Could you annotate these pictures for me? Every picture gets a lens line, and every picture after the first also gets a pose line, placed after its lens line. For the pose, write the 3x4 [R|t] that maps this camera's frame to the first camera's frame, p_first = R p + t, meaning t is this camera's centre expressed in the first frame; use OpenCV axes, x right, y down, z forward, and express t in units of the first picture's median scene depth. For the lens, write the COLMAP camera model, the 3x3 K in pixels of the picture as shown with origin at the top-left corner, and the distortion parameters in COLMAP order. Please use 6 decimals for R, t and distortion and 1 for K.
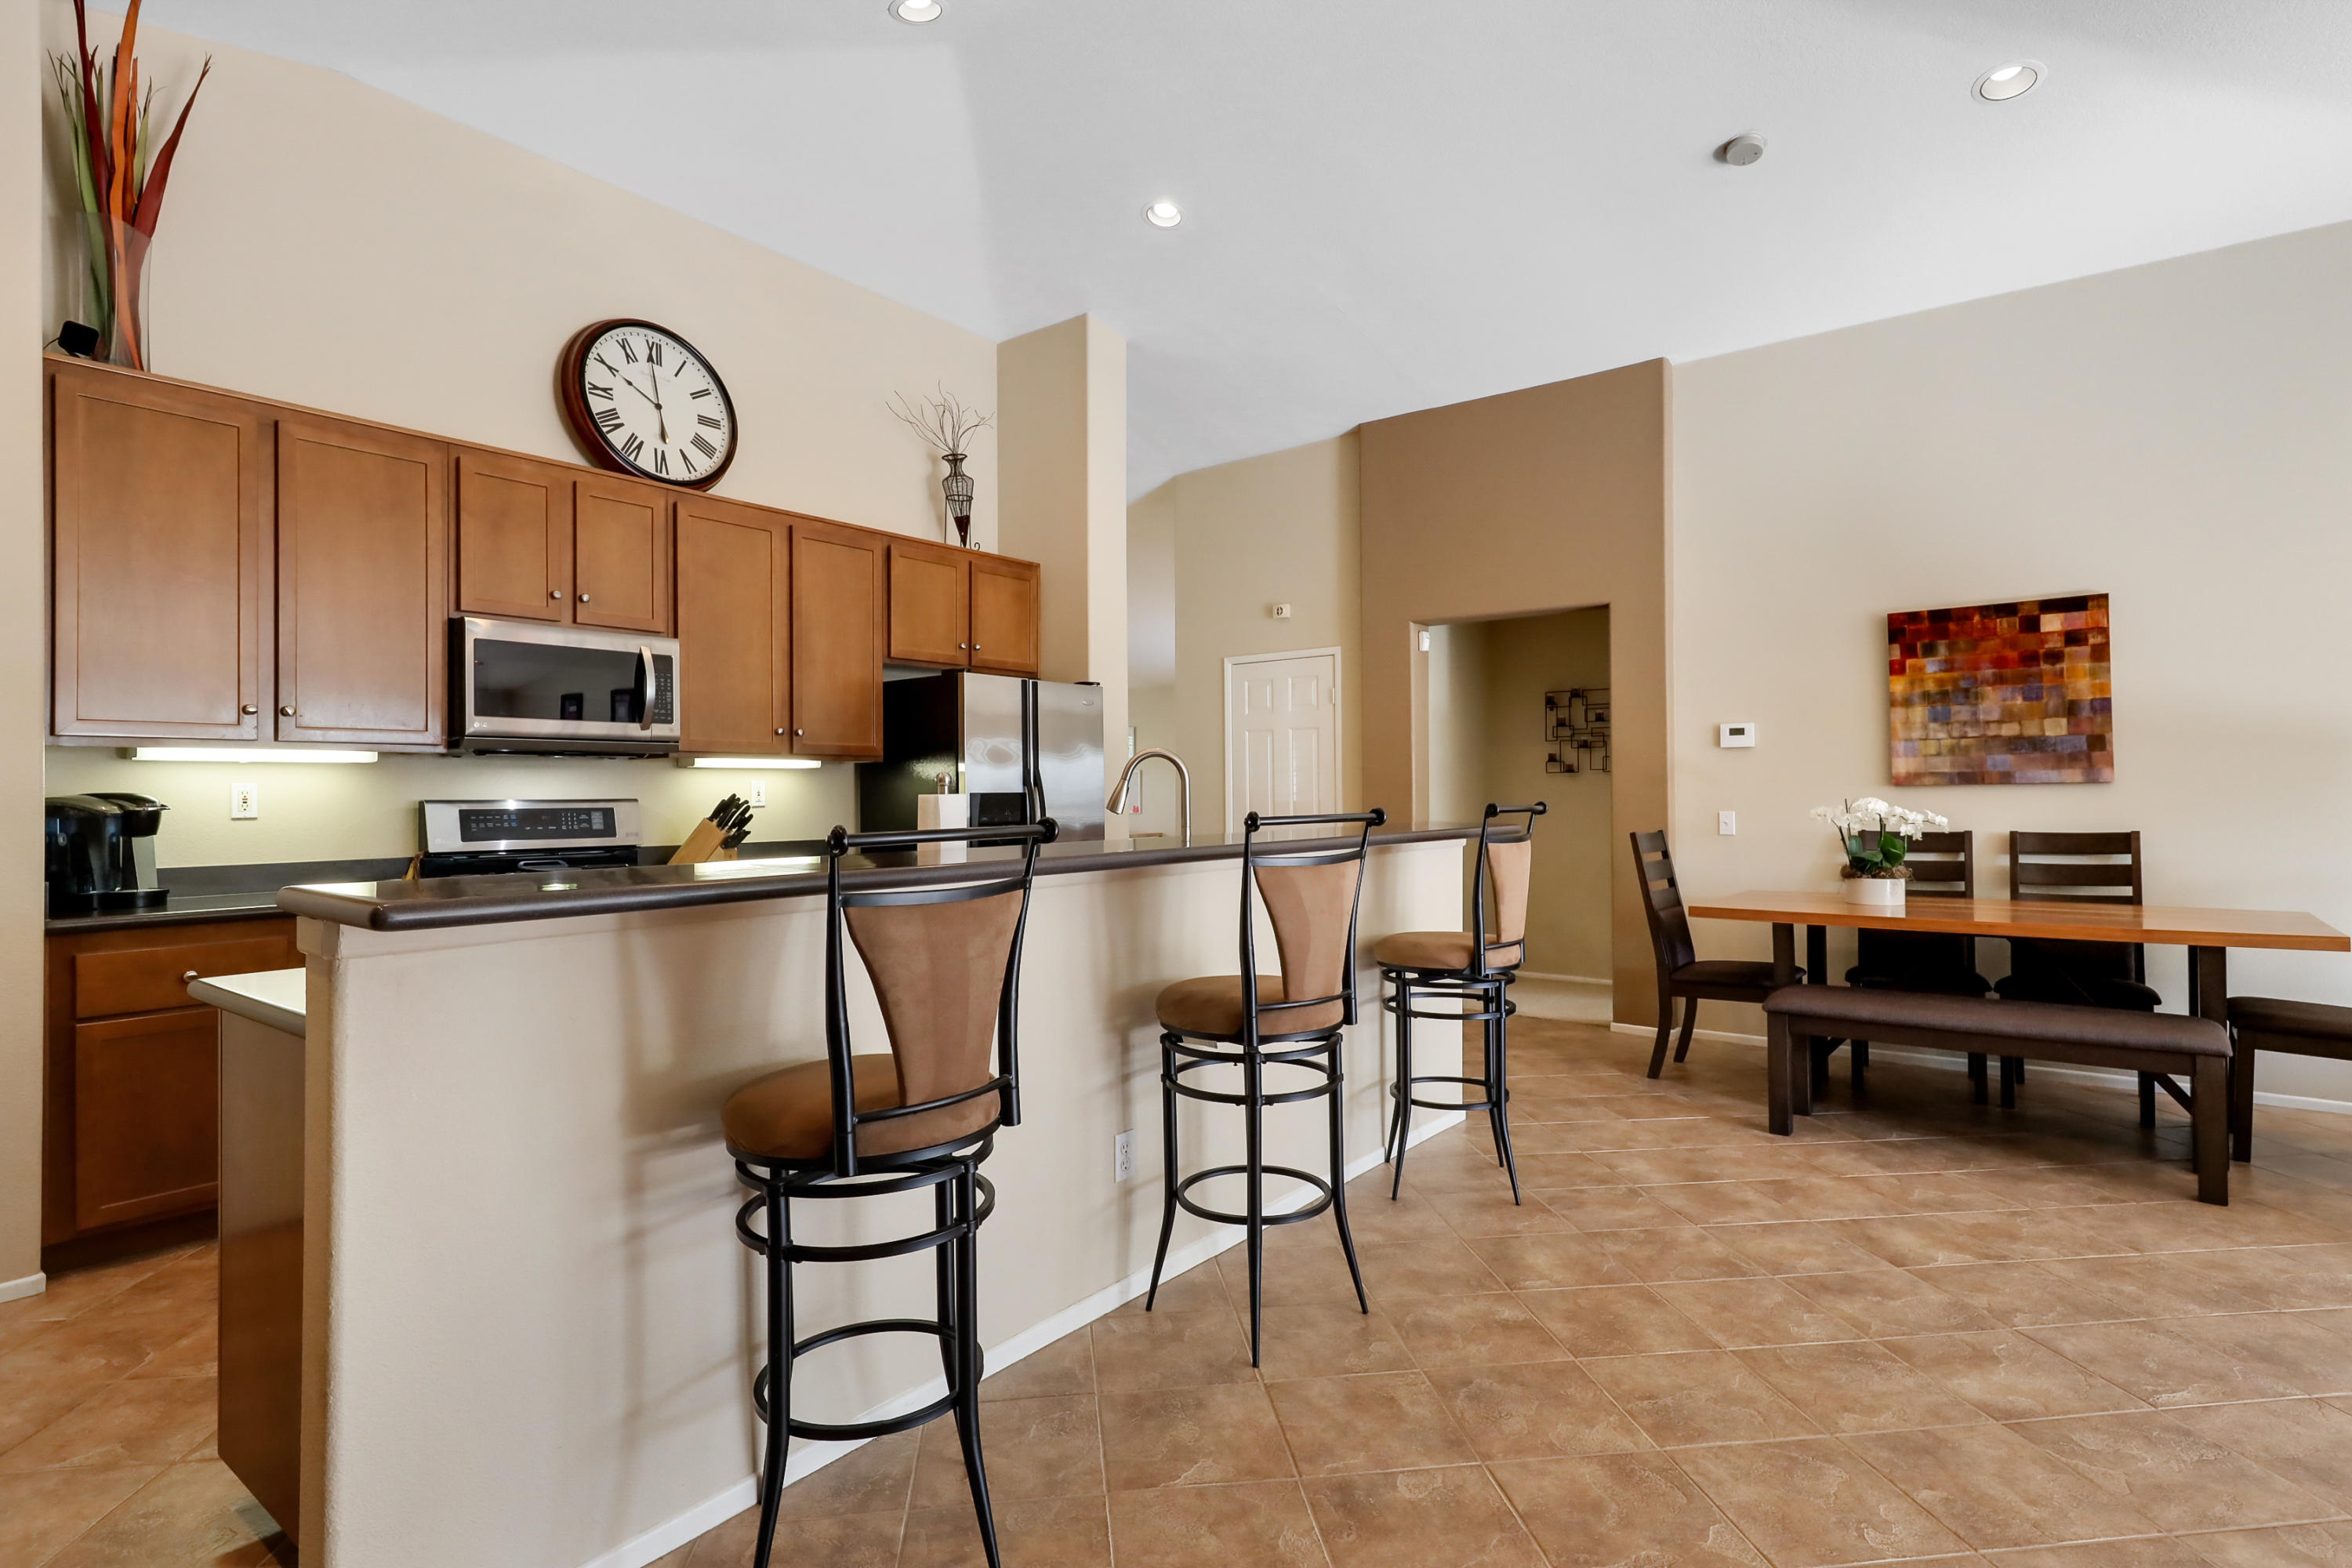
lens RADIAL K [[1141.6, 0, 1184.6], [0, 1141.6, 783.9], [0, 0, 1]] dist [0.006405, -0.000217]
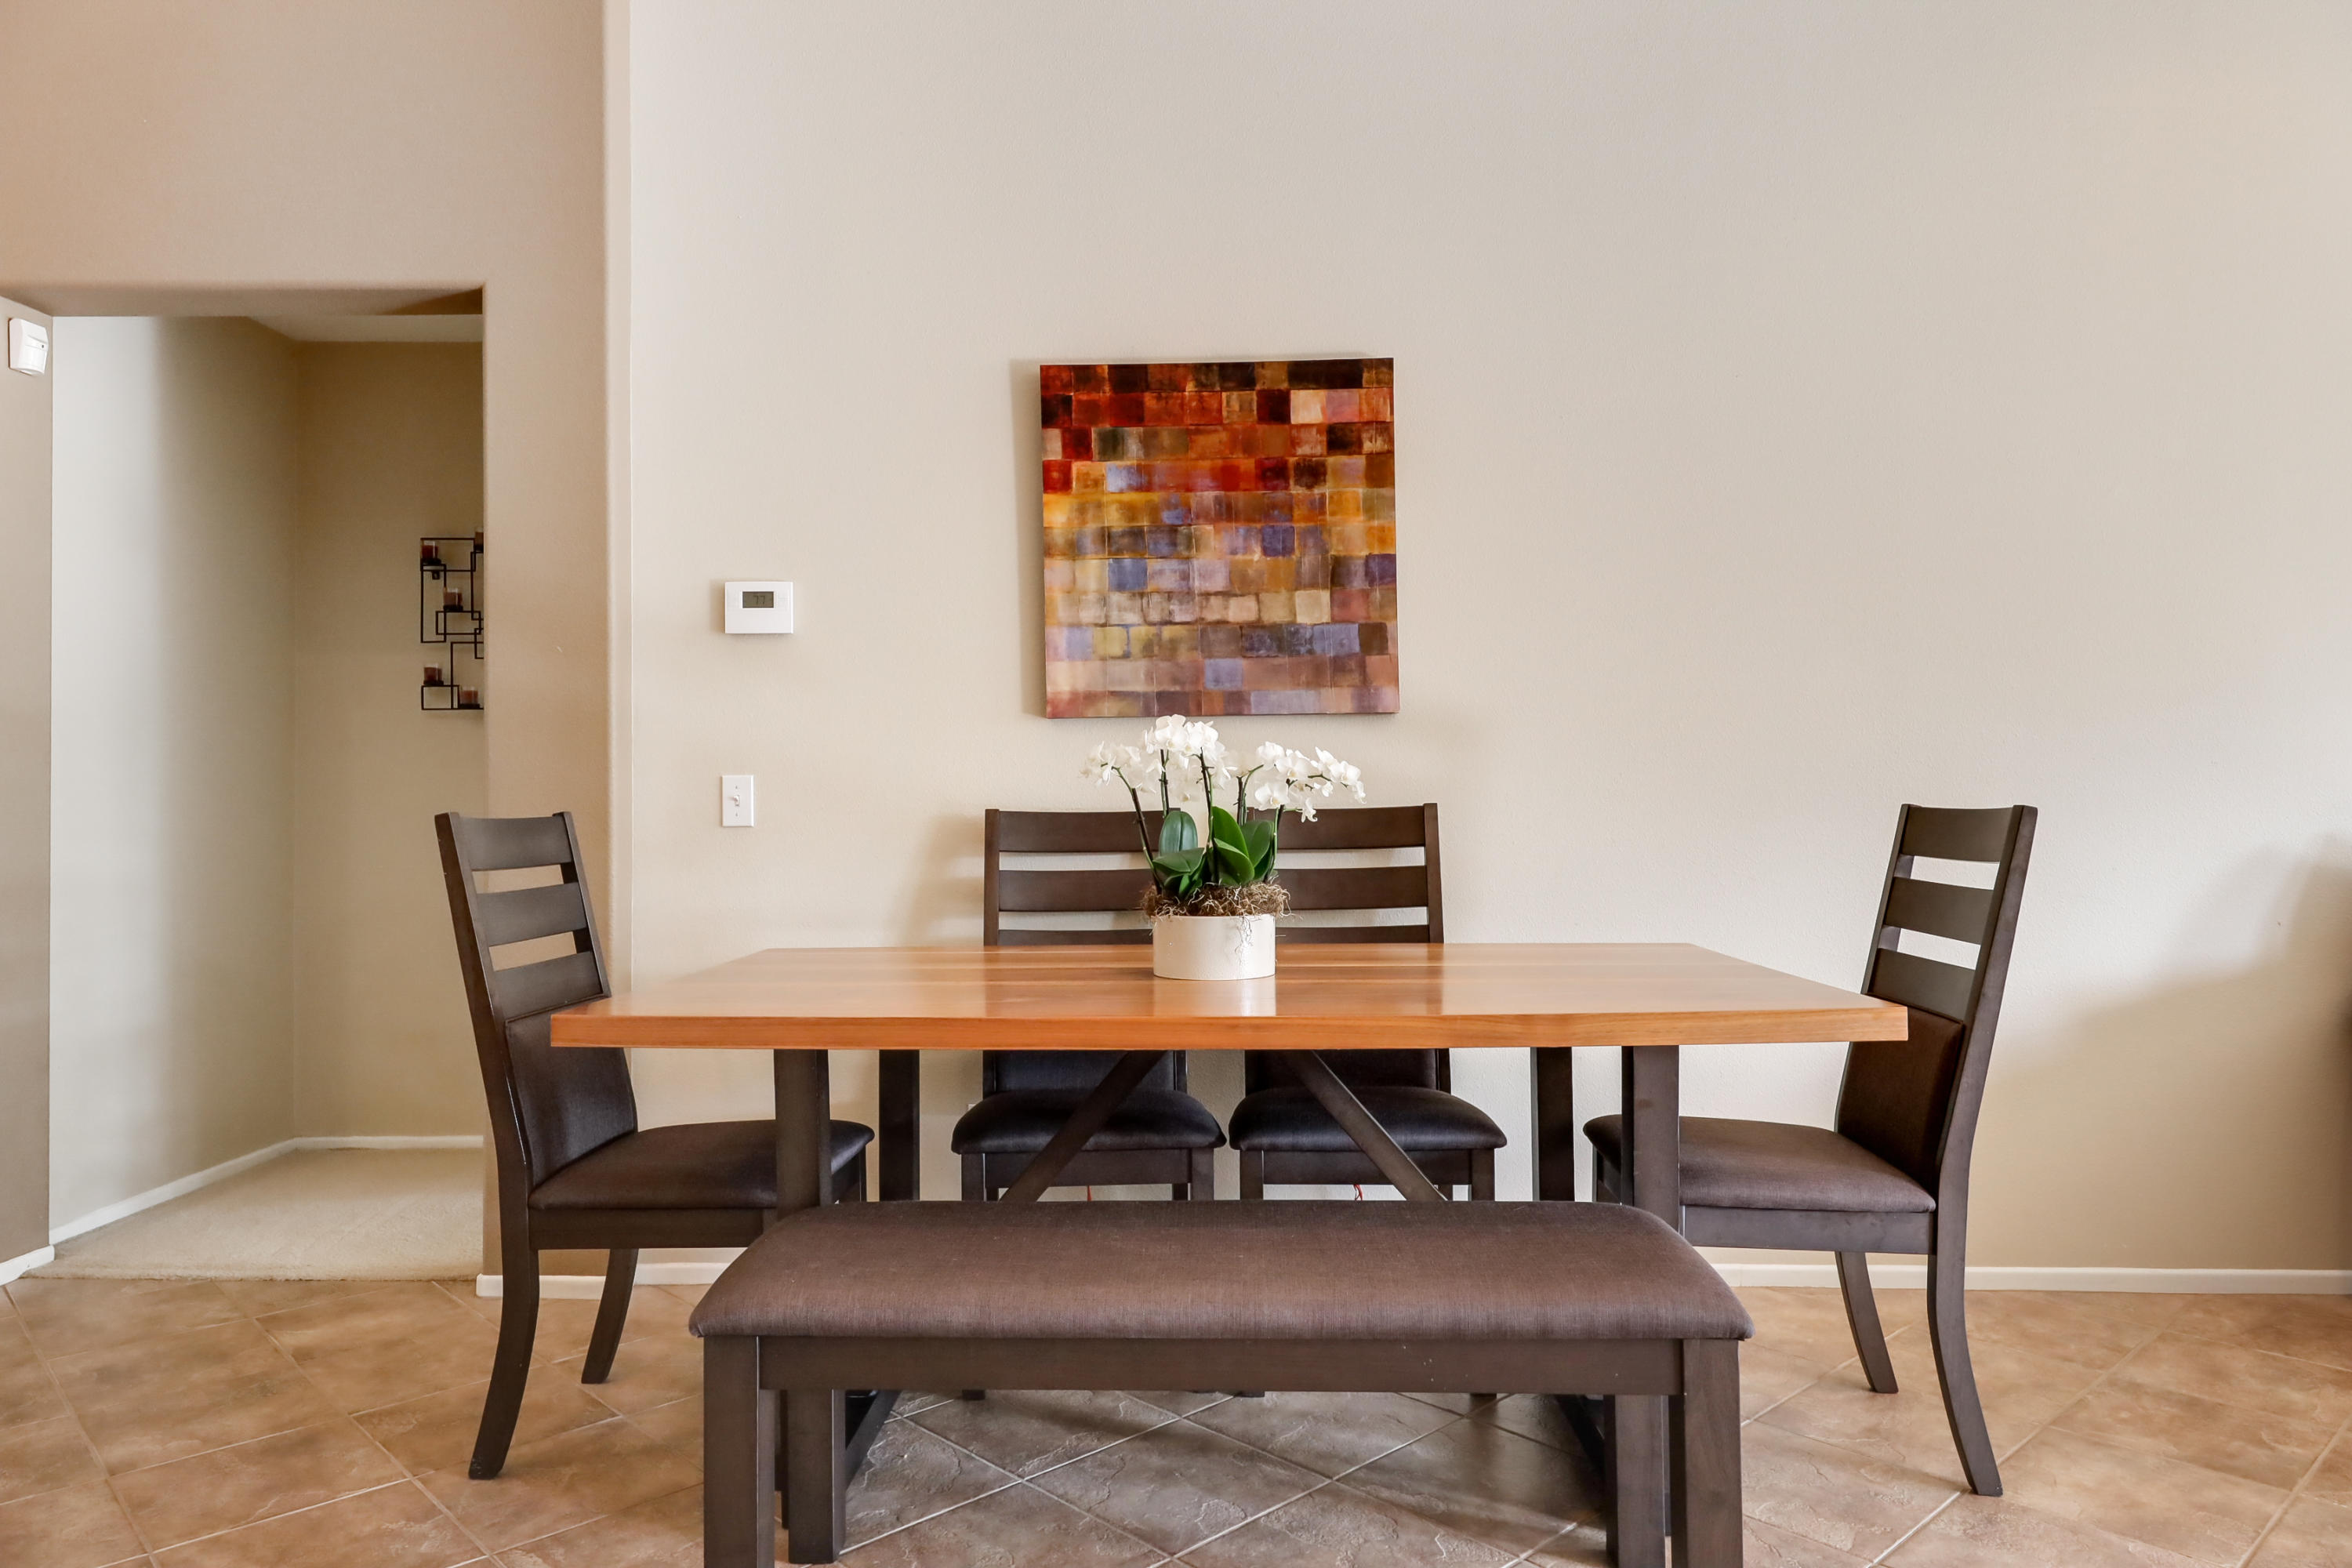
lens RADIAL K [[1511.5, 0, 1169.5], [0, 1511.5, 767.6], [0, 0, 1]] dist [0.017774, -0.003850]
pose [[0.805777, 0.014329, 0.592045, 0.293314], [-0.005457, 0.999844, -0.016772, 0.034603], [-0.592193, 0.010284, 0.805730, 0.472216]]
